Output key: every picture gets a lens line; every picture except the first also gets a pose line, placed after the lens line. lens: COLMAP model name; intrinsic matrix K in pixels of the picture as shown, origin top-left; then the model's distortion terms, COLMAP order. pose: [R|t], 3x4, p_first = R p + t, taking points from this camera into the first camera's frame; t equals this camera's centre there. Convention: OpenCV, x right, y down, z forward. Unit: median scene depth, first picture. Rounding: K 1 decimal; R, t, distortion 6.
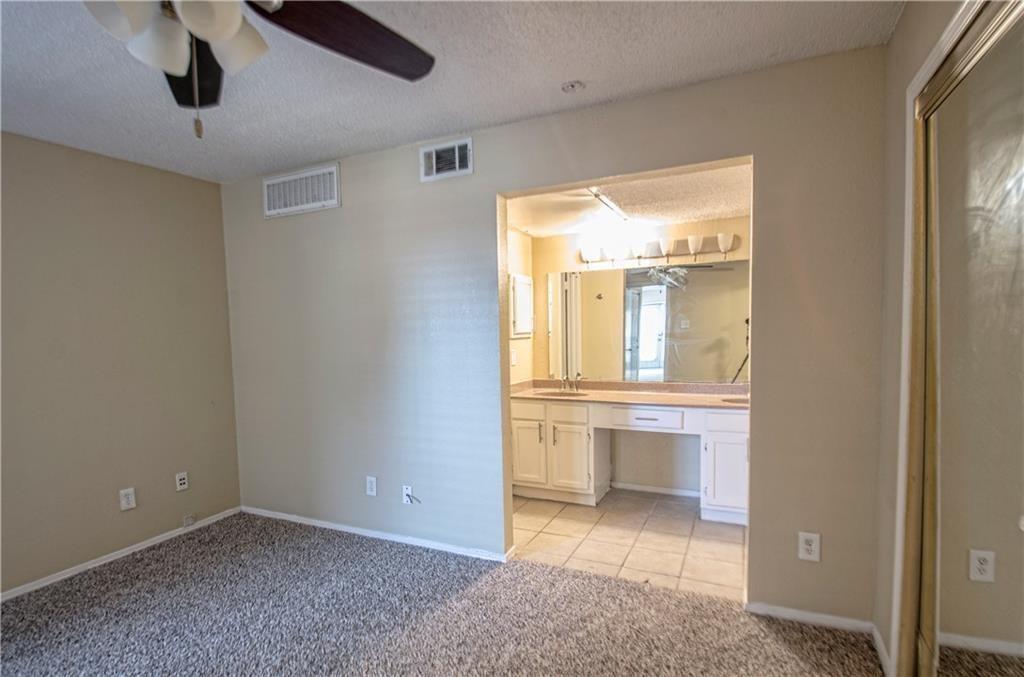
lens RADIAL K [[499.4, 0, 506.0], [0, 499.4, 363.6], [0, 0, 1]] dist [-0.003131, -0.009848]
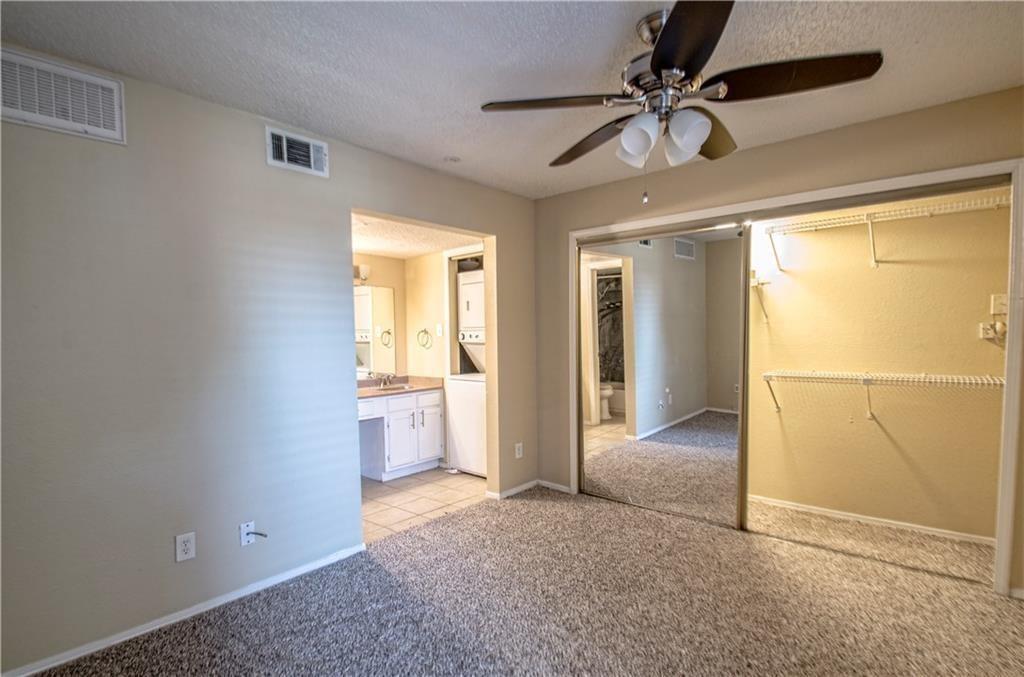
lens RADIAL K [[499.4, 0, 506.0], [0, 499.4, 363.6], [0, 0, 1]] dist [-0.003131, -0.009848]
pose [[0.279888, -0.040689, 0.959170, -0.923460], [0.066282, 0.997536, 0.022976, -0.005873], [-0.957742, 0.057145, 0.281896, 0.379004]]
